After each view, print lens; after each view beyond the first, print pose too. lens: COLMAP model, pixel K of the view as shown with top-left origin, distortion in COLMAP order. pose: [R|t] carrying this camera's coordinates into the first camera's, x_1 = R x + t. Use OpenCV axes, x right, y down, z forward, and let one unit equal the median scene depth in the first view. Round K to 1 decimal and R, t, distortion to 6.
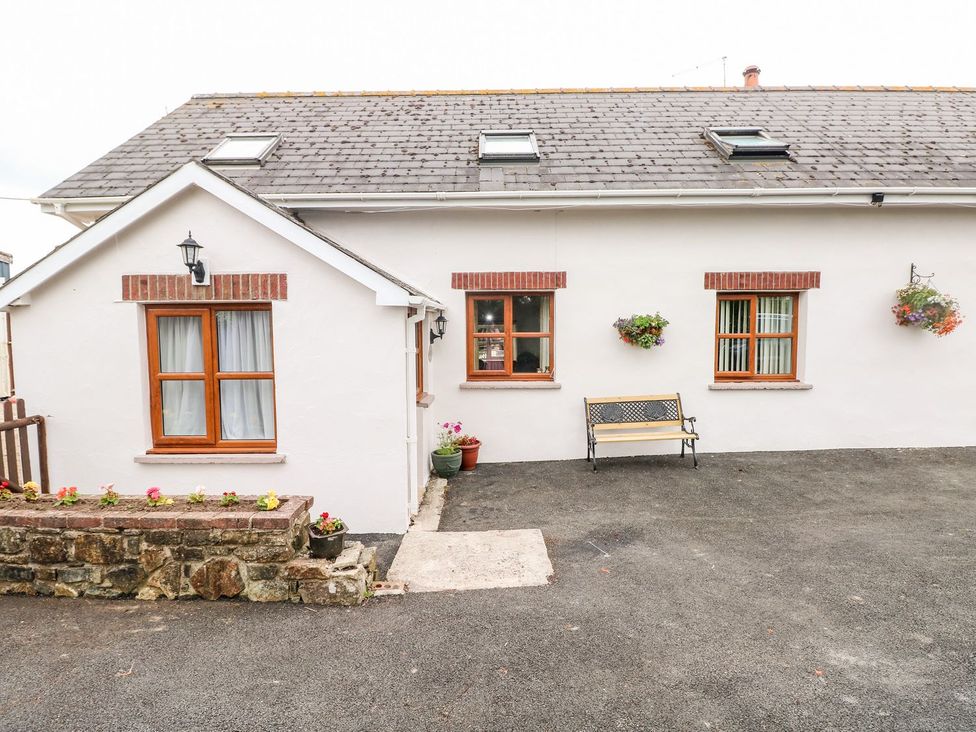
lens RADIAL K [[523.3, 0, 478.1], [0, 523.3, 364.6], [0, 0, 1]] dist [-0.001489, -0.011755]
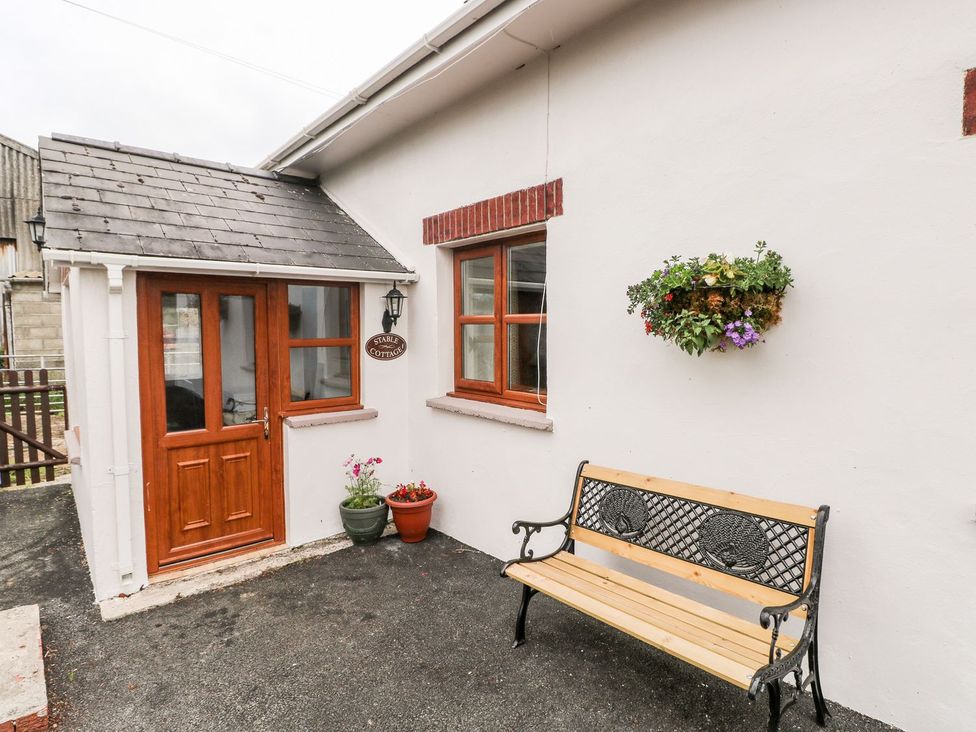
lens RADIAL K [[523.3, 0, 478.1], [0, 523.3, 364.6], [0, 0, 1]] dist [-0.001489, -0.011755]
pose [[0.652480, 0.058318, -0.755558, 0.473651], [-0.056109, 0.998016, 0.028578, -0.024696], [0.755726, 0.023748, 0.654458, 0.650634]]
